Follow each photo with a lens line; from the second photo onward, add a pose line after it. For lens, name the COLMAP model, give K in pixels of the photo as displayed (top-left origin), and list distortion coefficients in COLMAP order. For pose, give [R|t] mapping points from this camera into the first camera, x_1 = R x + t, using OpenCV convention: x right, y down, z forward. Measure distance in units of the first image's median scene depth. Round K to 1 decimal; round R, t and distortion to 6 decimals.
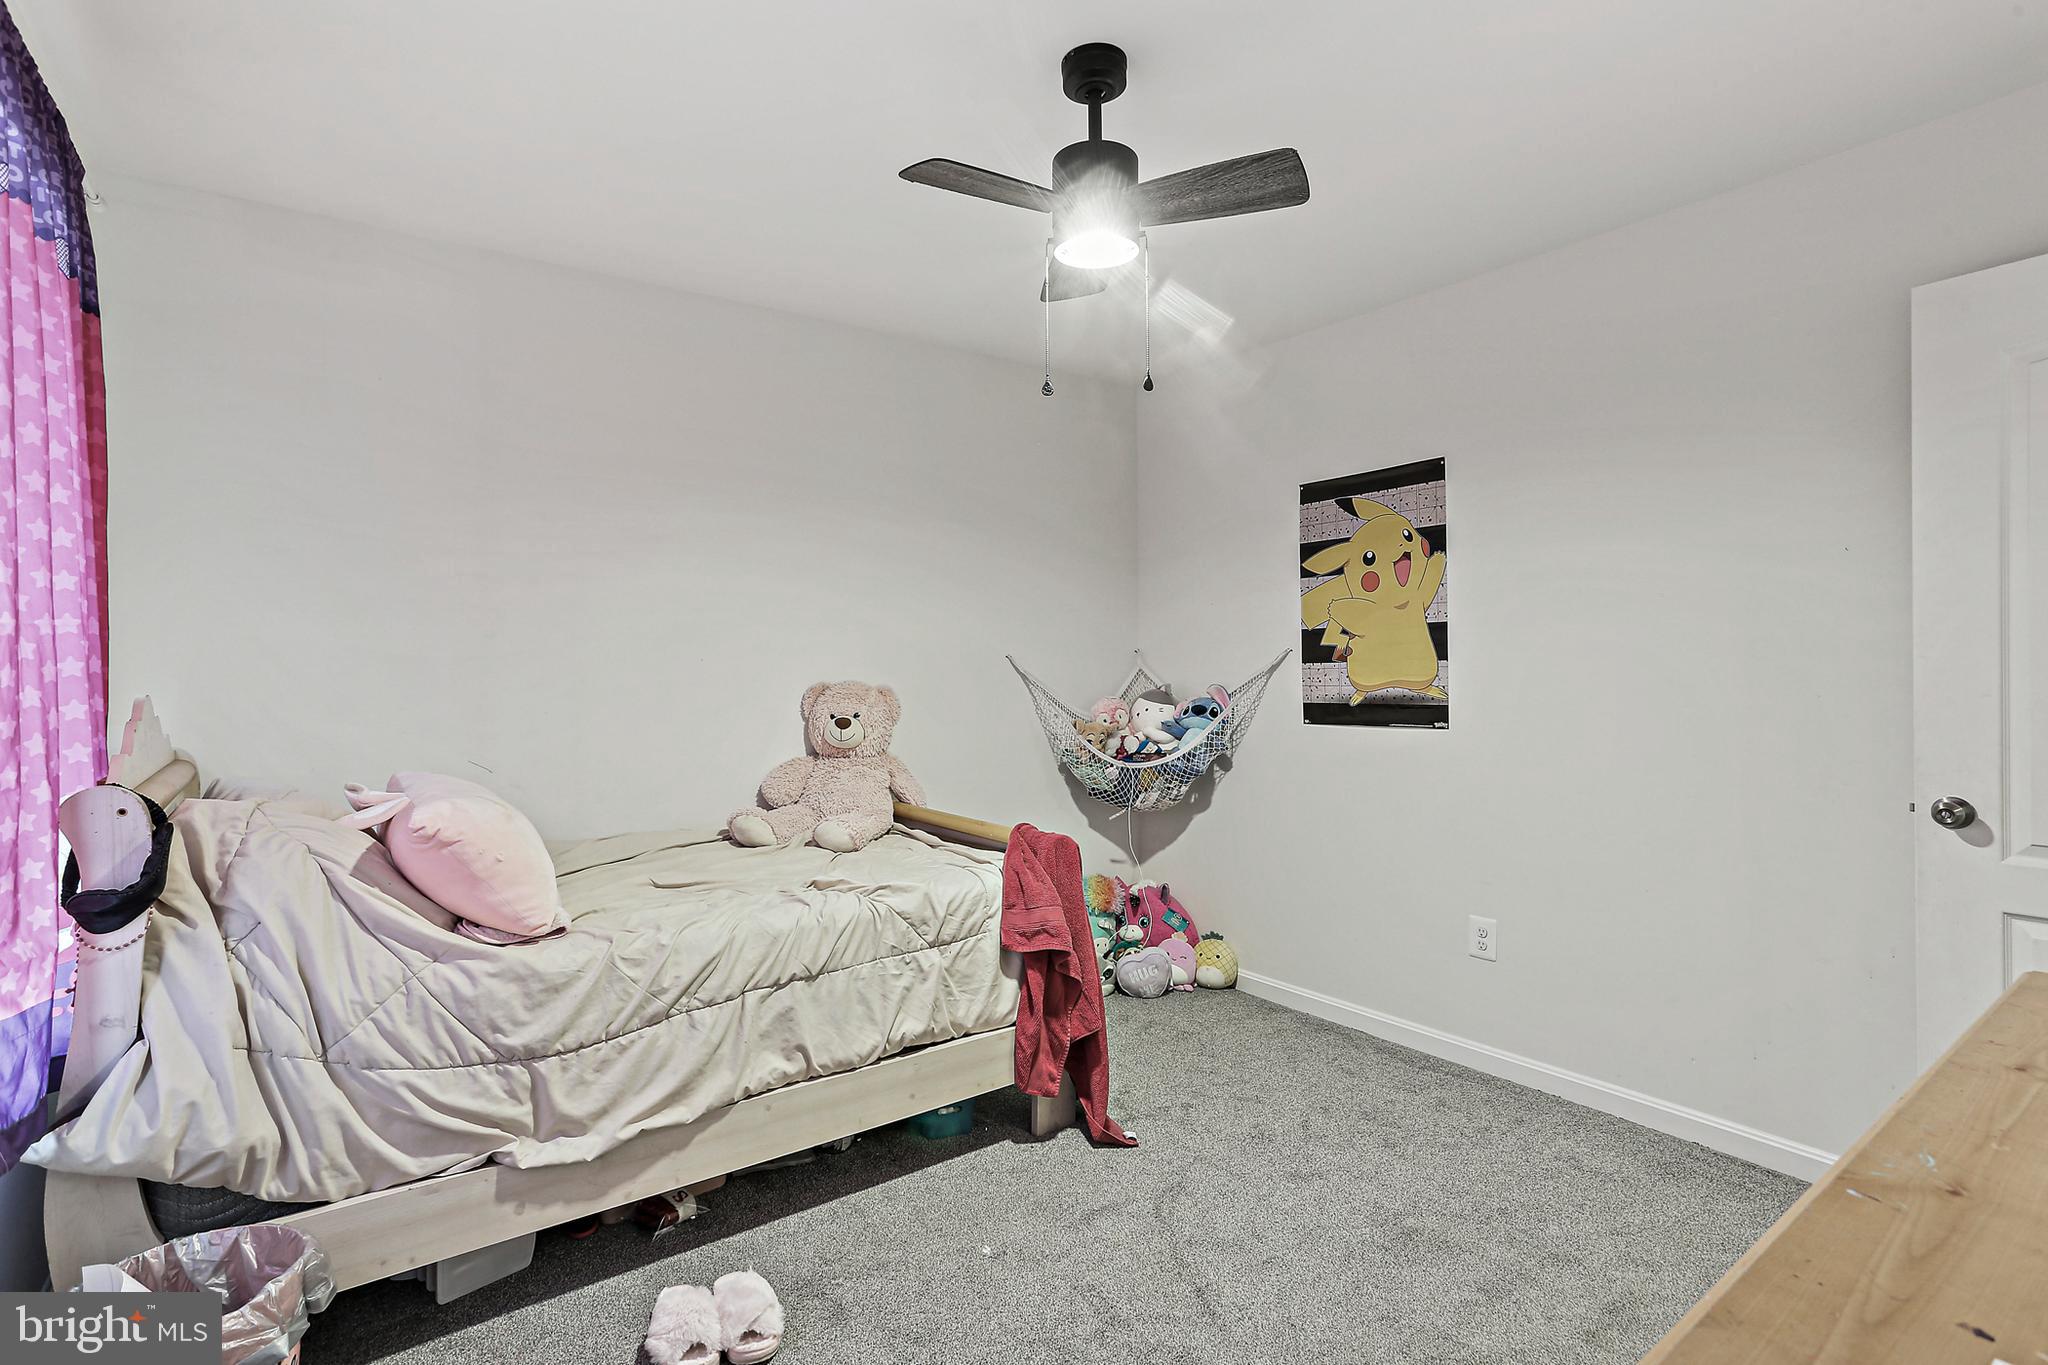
lens RADIAL K [[998.0, 0, 1026.5], [0, 998.0, 680.9], [0, 0, 1]] dist [-0.041847, 0.022131]
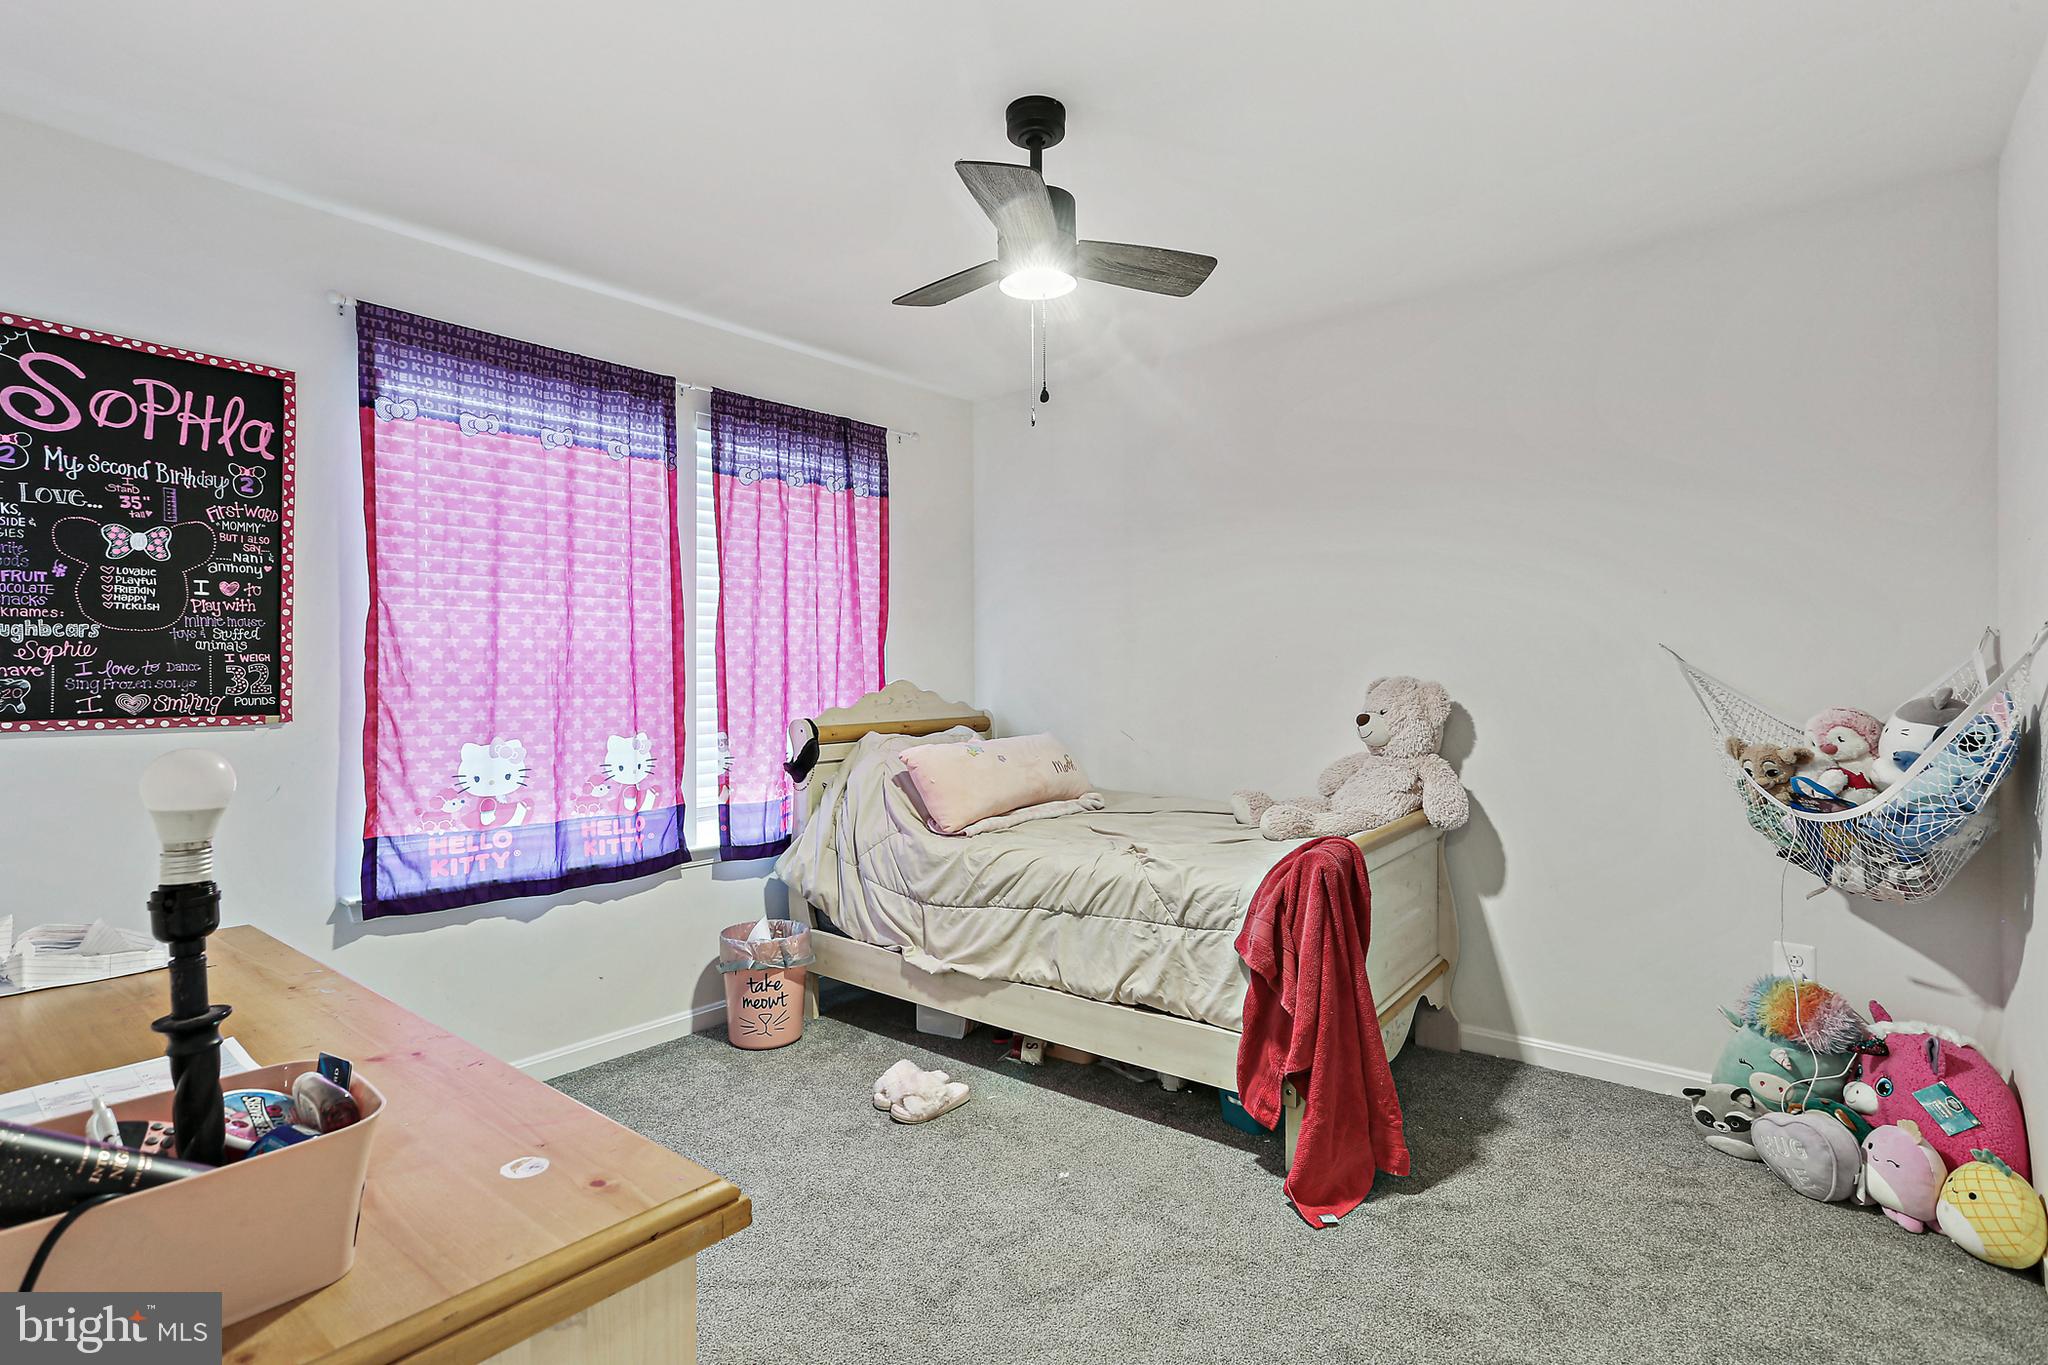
lens RADIAL K [[998.0, 0, 1026.5], [0, 998.0, 678.0], [0, 0, 1]] dist [-0.041847, 0.022131]
pose [[0.245362, 0.001526, -0.969430, 1.099842], [-0.004269, 0.999991, 0.000494, -0.000473], [0.969422, 0.004018, 0.245367, 0.698124]]
